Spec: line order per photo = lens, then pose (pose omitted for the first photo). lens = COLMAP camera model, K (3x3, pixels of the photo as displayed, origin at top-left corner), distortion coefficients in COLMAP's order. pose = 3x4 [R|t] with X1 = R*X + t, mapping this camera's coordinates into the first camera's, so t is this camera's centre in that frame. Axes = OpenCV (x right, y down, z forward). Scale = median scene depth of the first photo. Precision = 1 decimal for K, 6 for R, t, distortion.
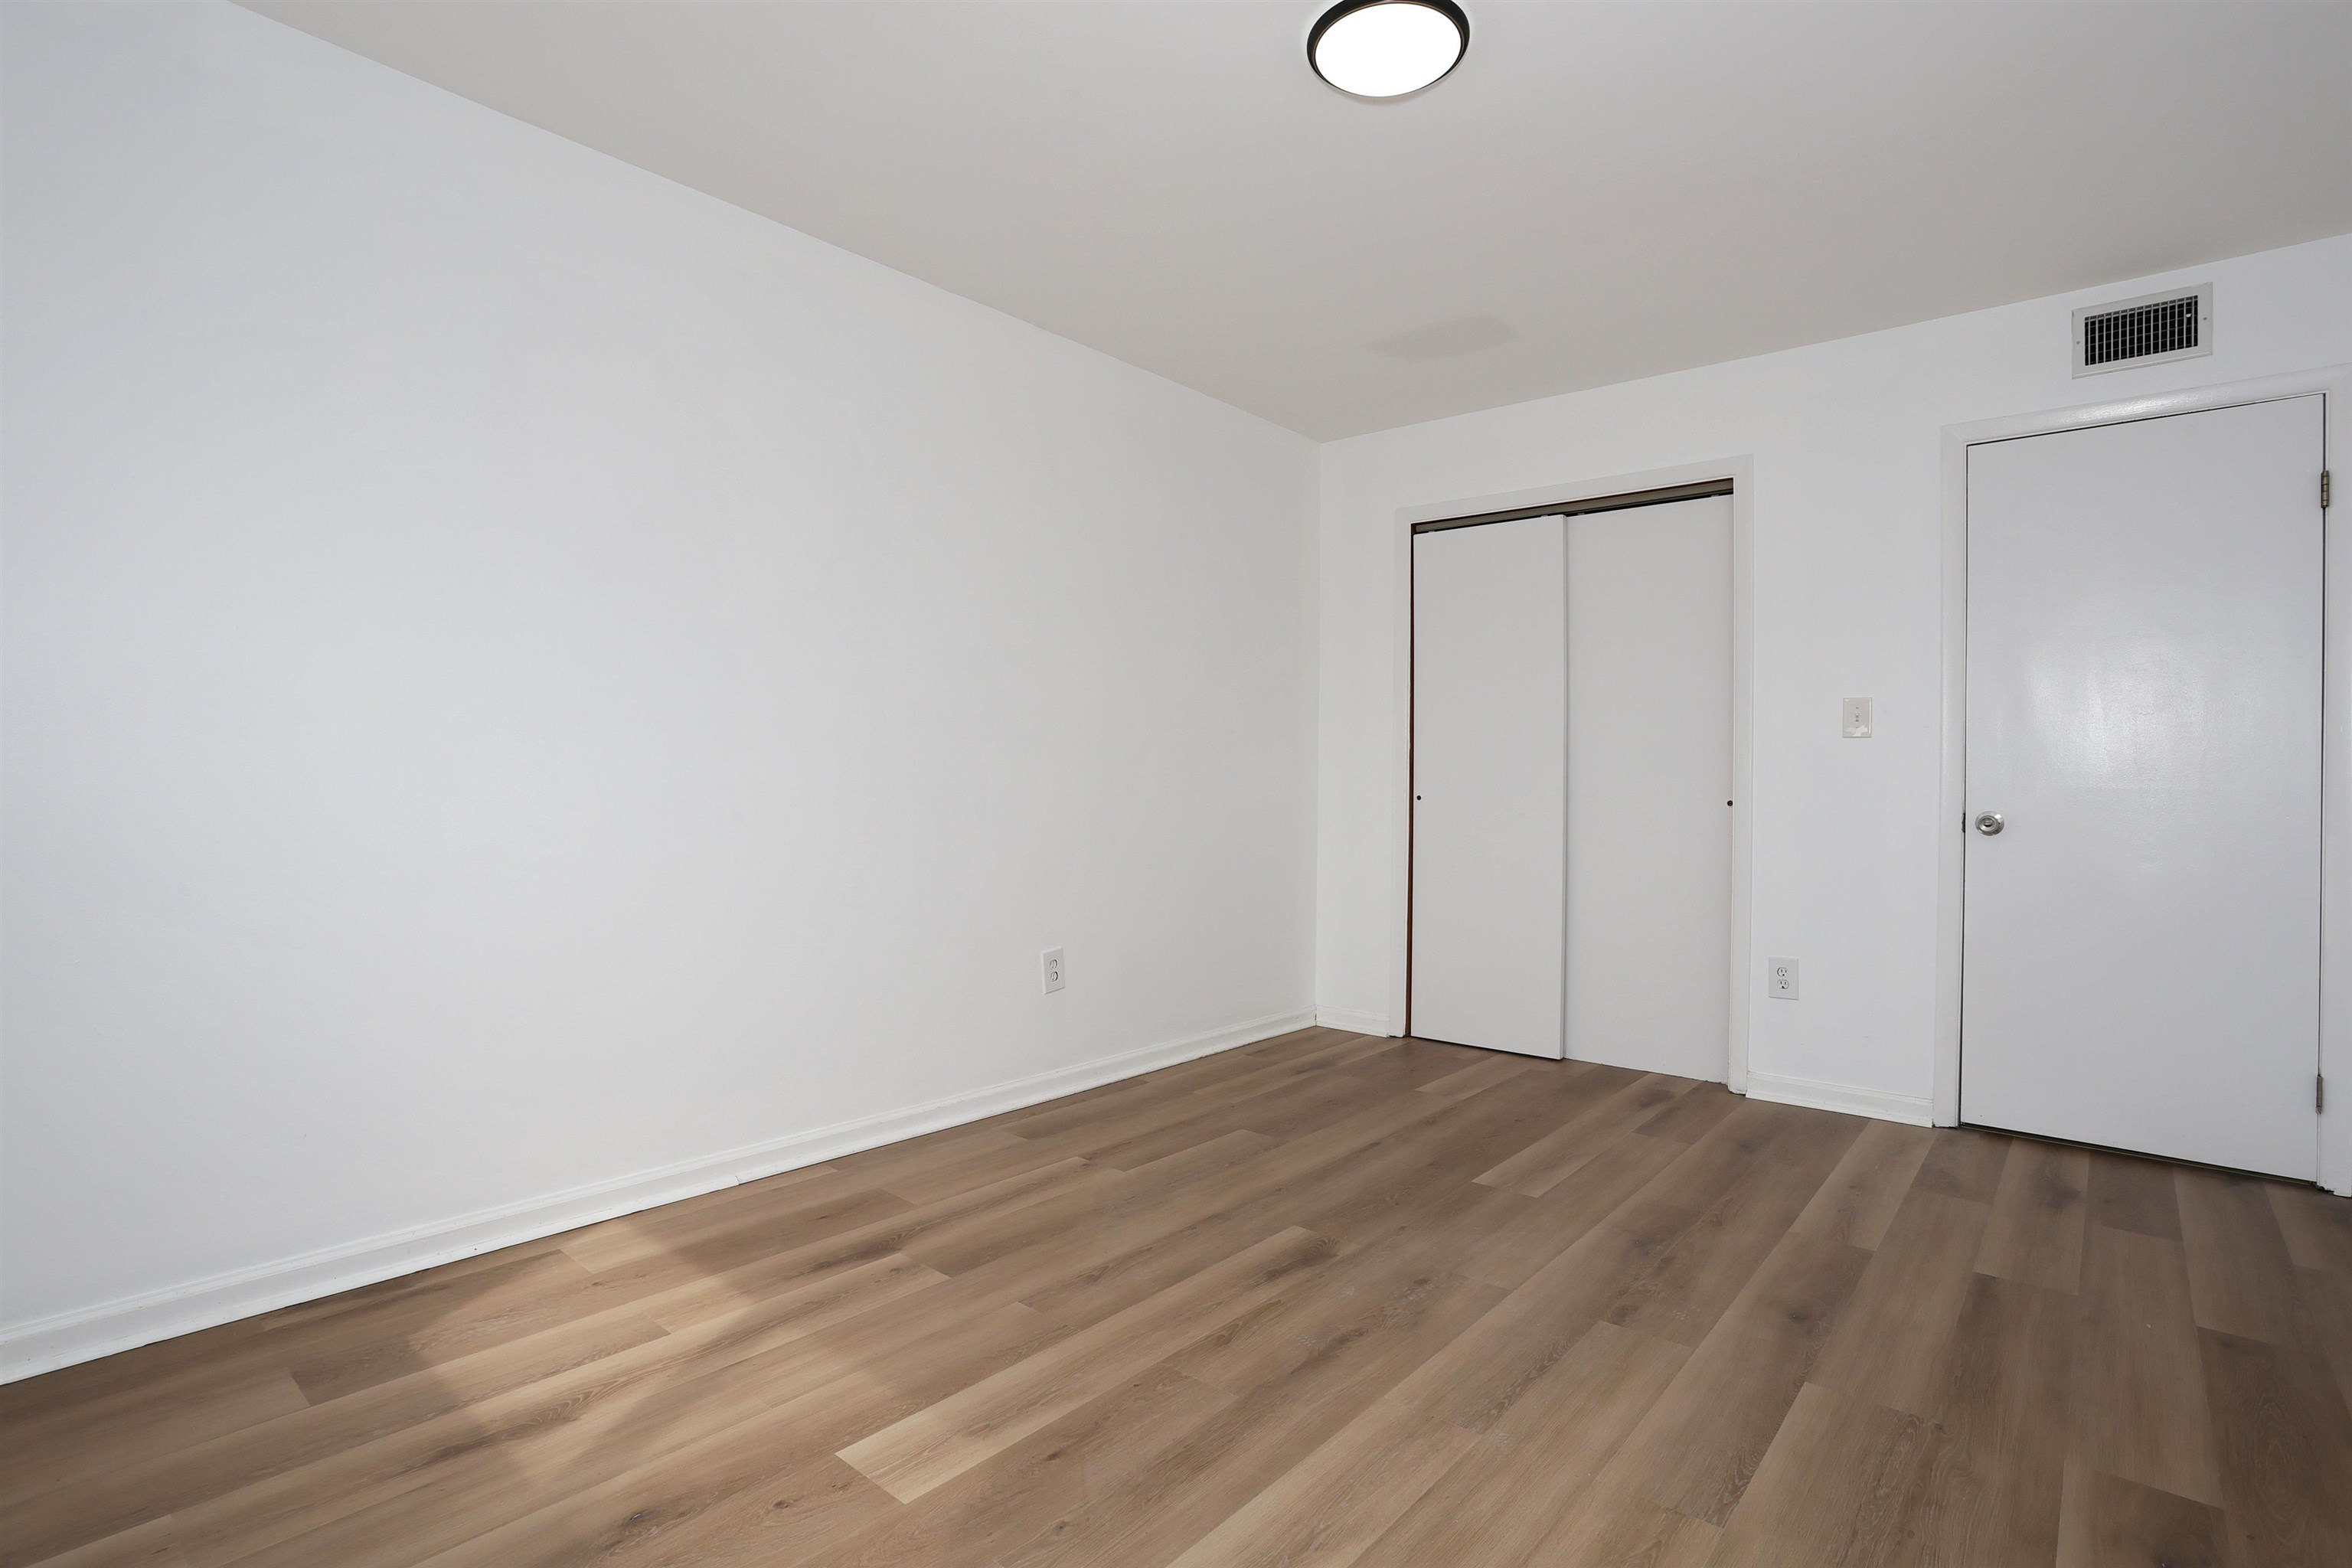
lens RADIAL K [[1141.3, 0, 1166.2], [0, 1141.3, 776.2], [0, 0, 1]] dist [-0.074940, 0.030806]
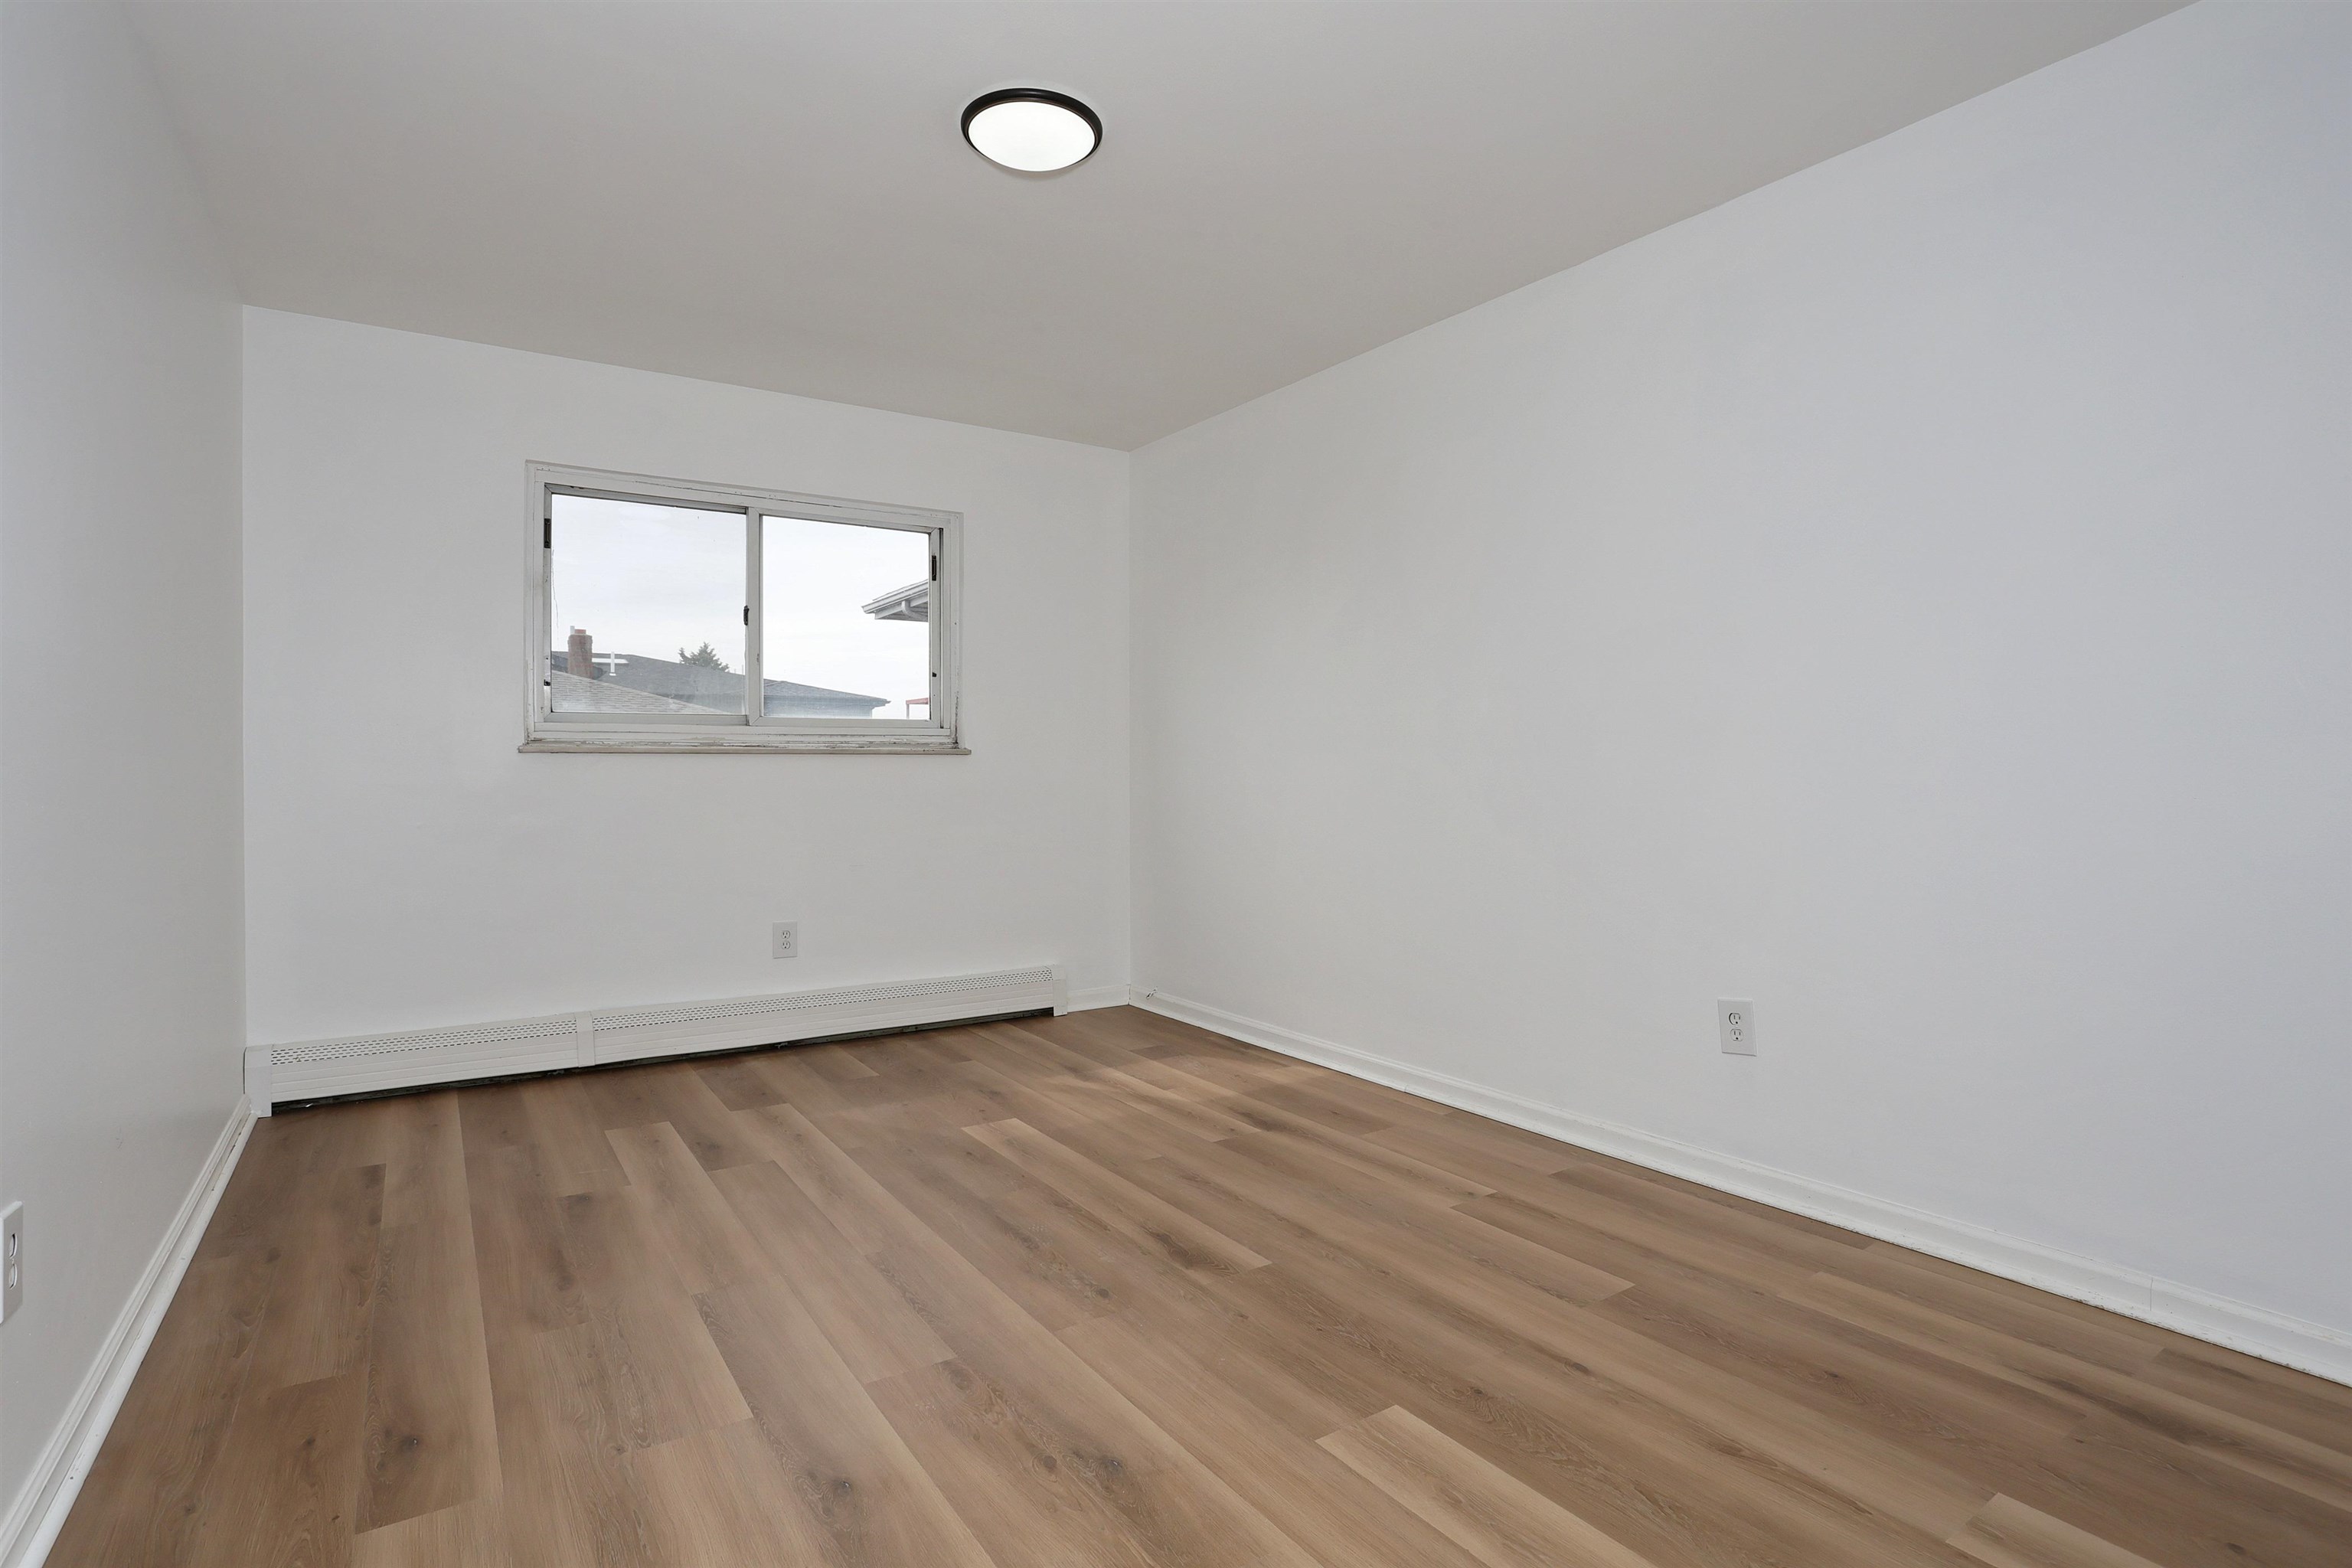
lens RADIAL K [[1141.3, 0, 1166.2], [0, 1141.3, 776.2], [0, 0, 1]] dist [-0.074940, 0.030806]
pose [[-0.265746, -0.004331, -0.964033, 1.200348], [0.001502, 0.999987, -0.004907, 0.007709], [0.964042, -0.002753, -0.265736, 1.364245]]
